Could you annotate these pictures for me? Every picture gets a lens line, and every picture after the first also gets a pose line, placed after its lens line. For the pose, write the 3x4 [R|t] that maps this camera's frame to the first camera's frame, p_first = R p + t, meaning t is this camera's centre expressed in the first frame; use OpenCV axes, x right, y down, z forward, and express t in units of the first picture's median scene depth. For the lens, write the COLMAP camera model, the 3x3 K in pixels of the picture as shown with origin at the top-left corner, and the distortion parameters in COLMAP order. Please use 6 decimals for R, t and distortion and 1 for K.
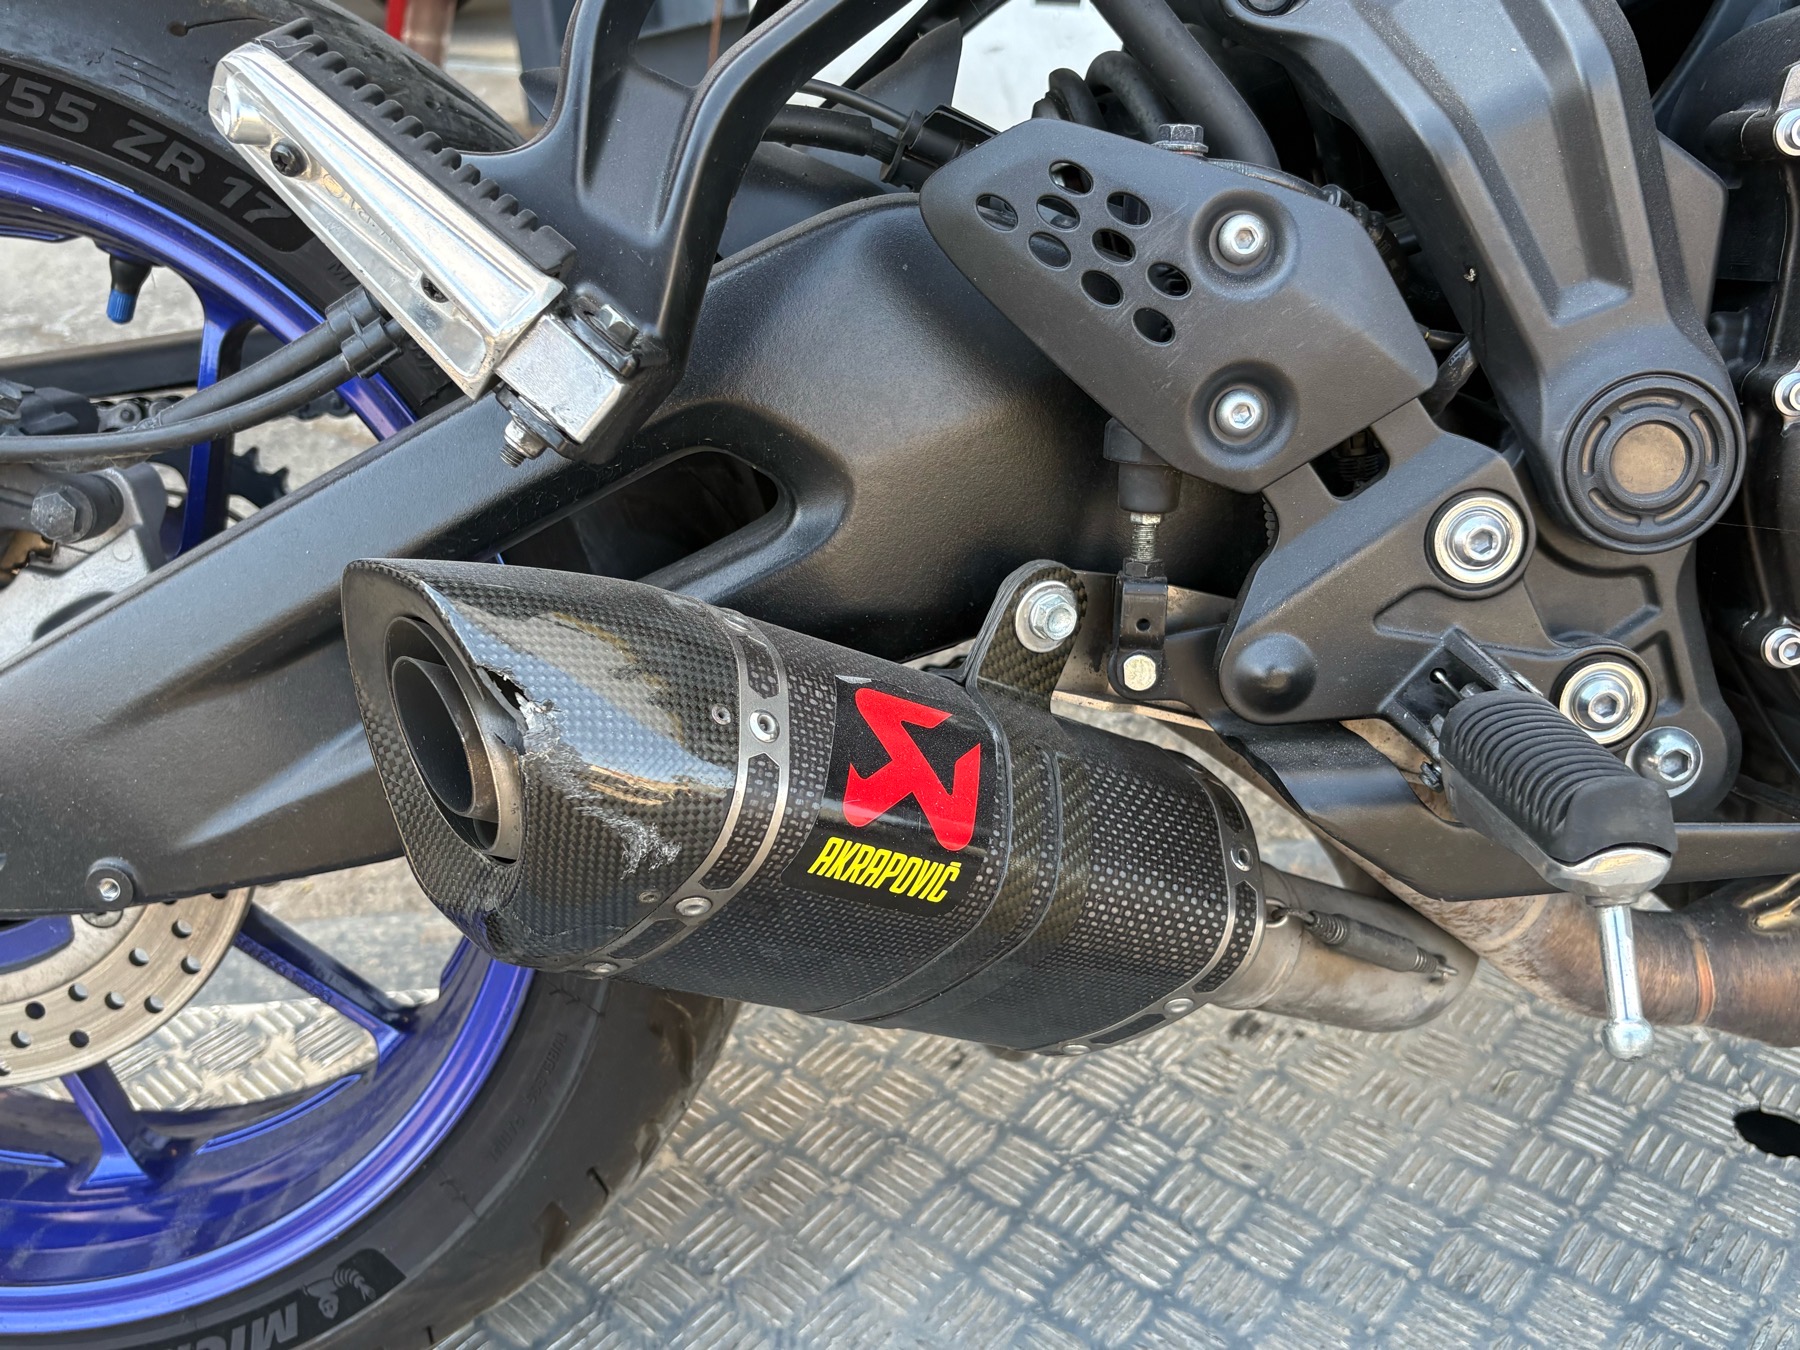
lens RADIAL K [[1682.1, 0, 885.1], [0, 1682.1, 667.2], [0, 0, 1]] dist [0.005910, 0.015084]
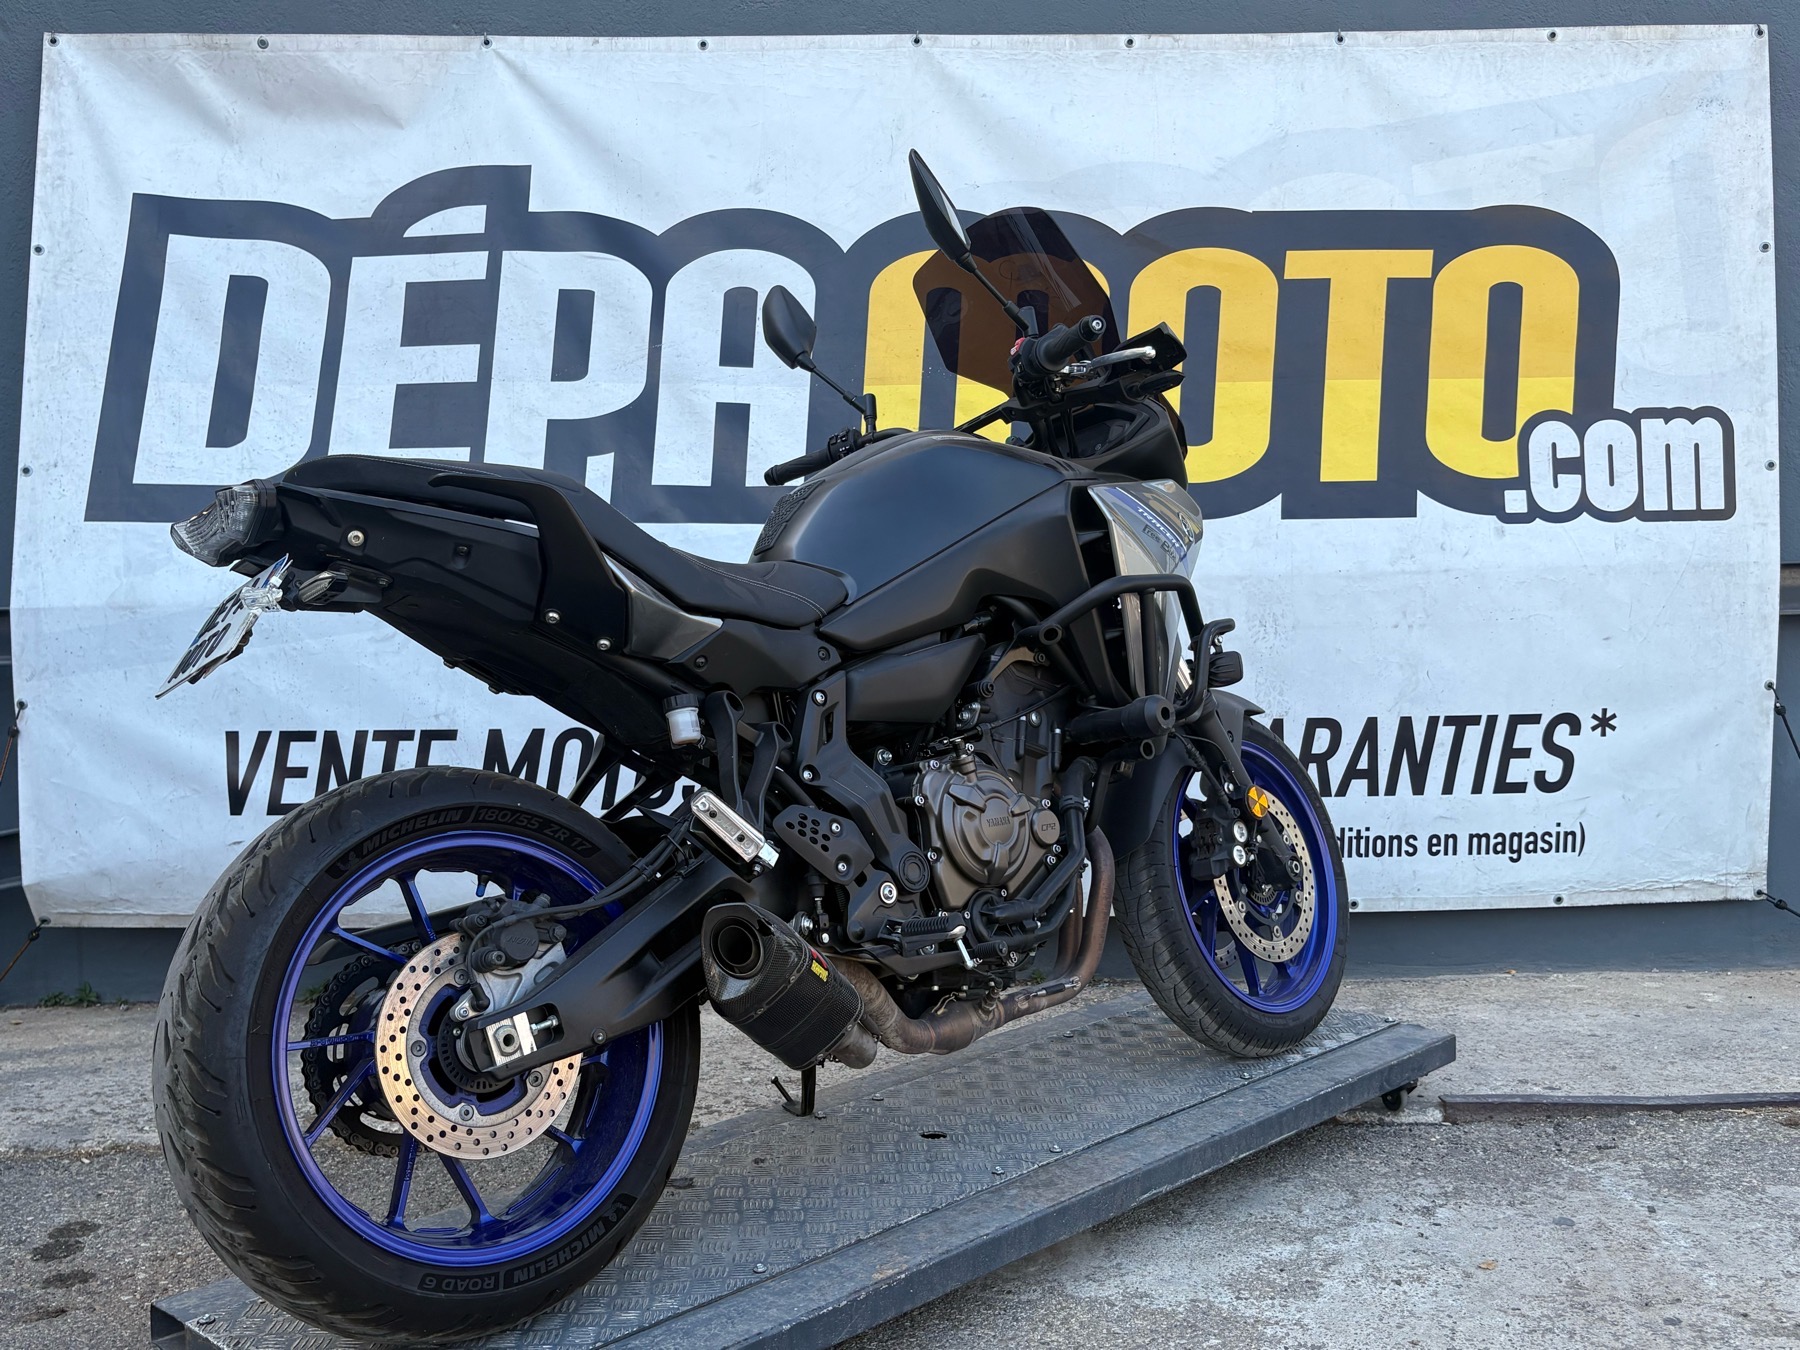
lens RADIAL K [[1682.6, 0, 900.0], [0, 1682.6, 675.0], [0, 0, 1]] dist [0.011753, 0.005445]
pose [[0.734622, 0.003505, 0.678467, -2.618103], [0.292075, 0.900951, -0.320904, 0.836178], [-0.612391, 0.433906, 0.660835, -2.162317]]
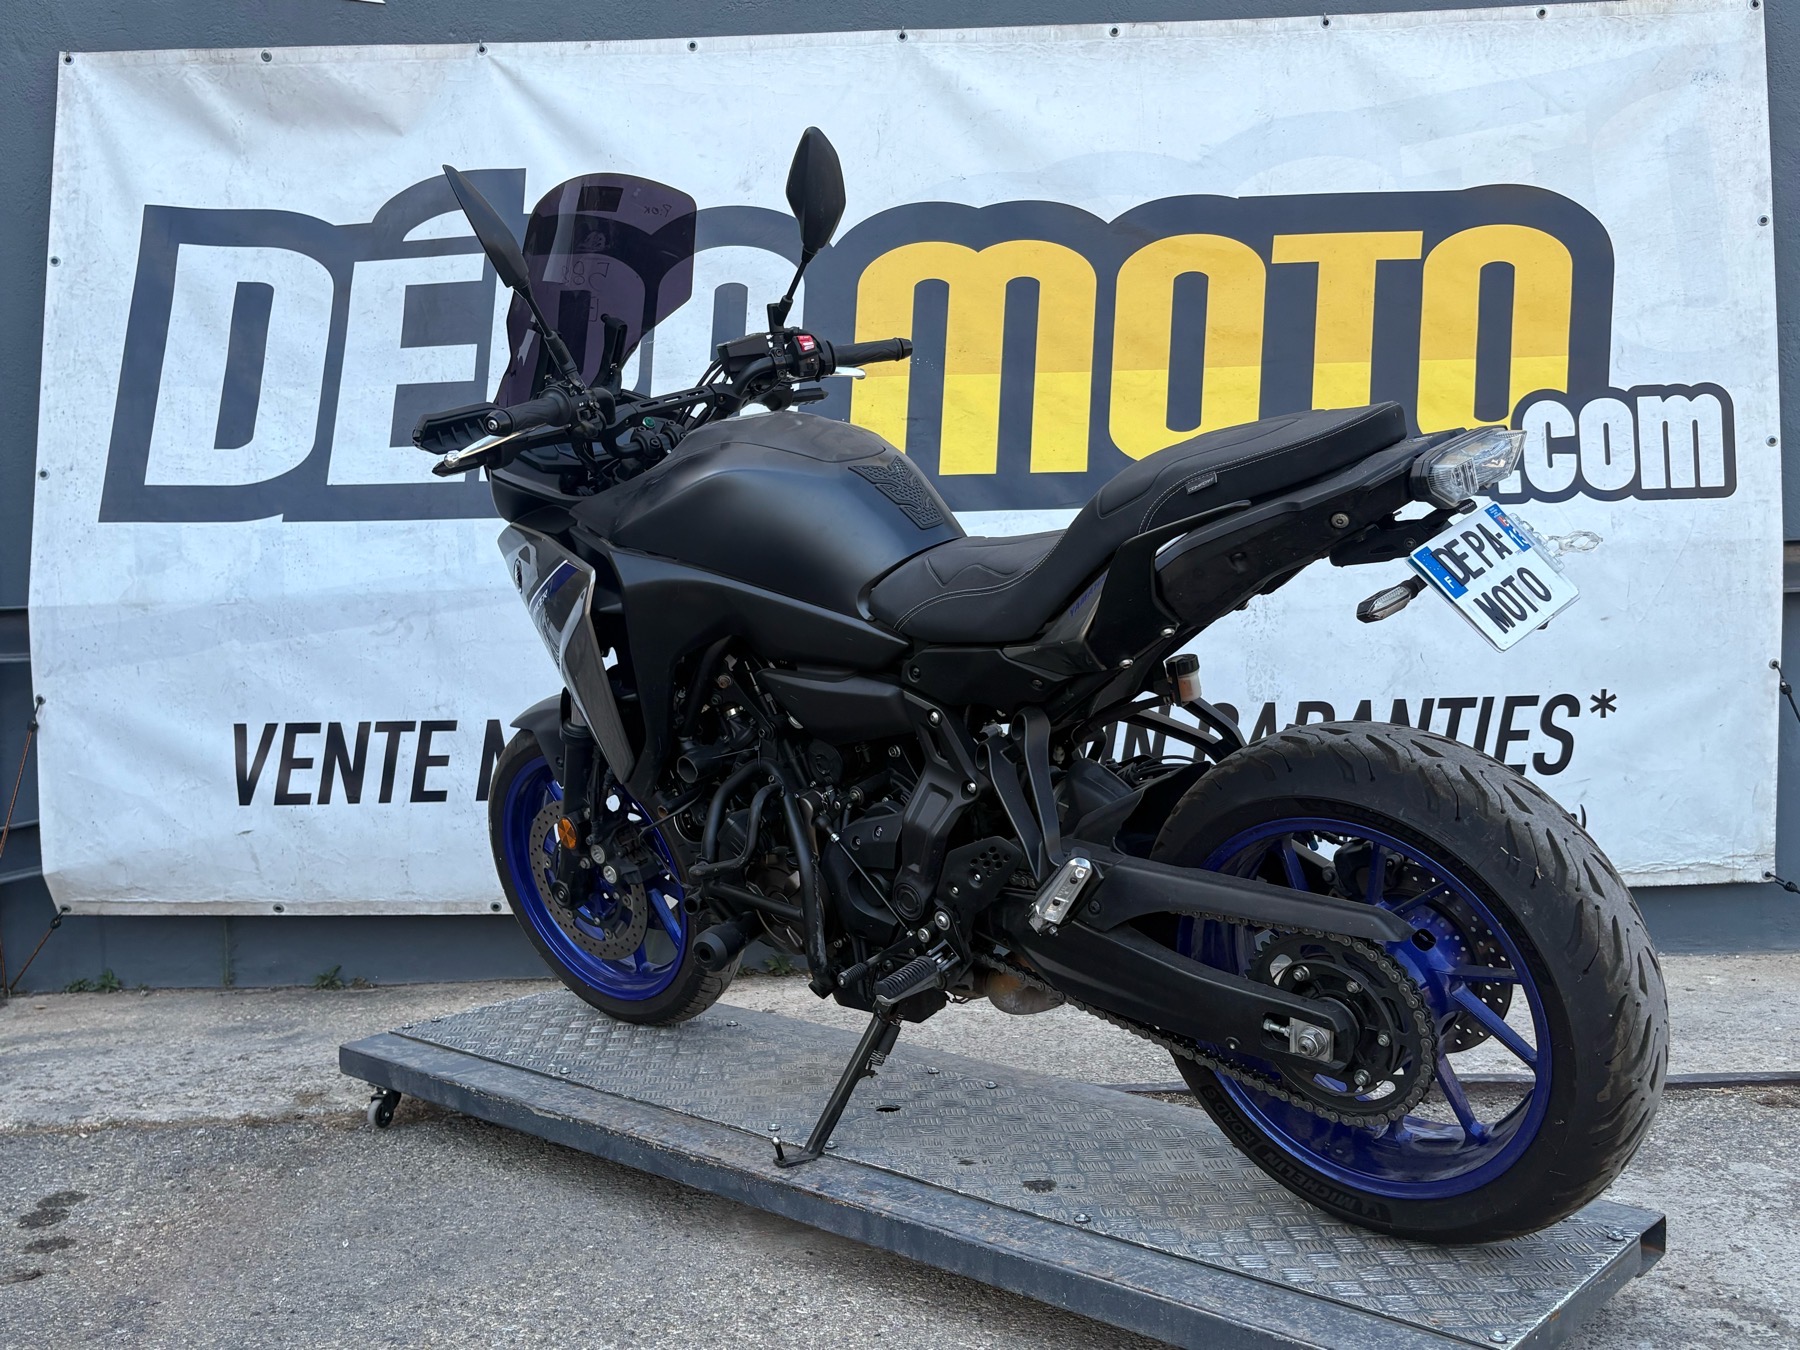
lens RADIAL K [[1682.1, 0, 885.1], [0, 1682.1, 667.2], [0, 0, 1]] dist [0.005910, 0.015084]
pose [[0.765400, -0.001770, 0.643553, -2.508630], [0.286175, 0.896623, -0.337891, 0.928320], [-0.576426, 0.442790, 0.686782, -2.288340]]
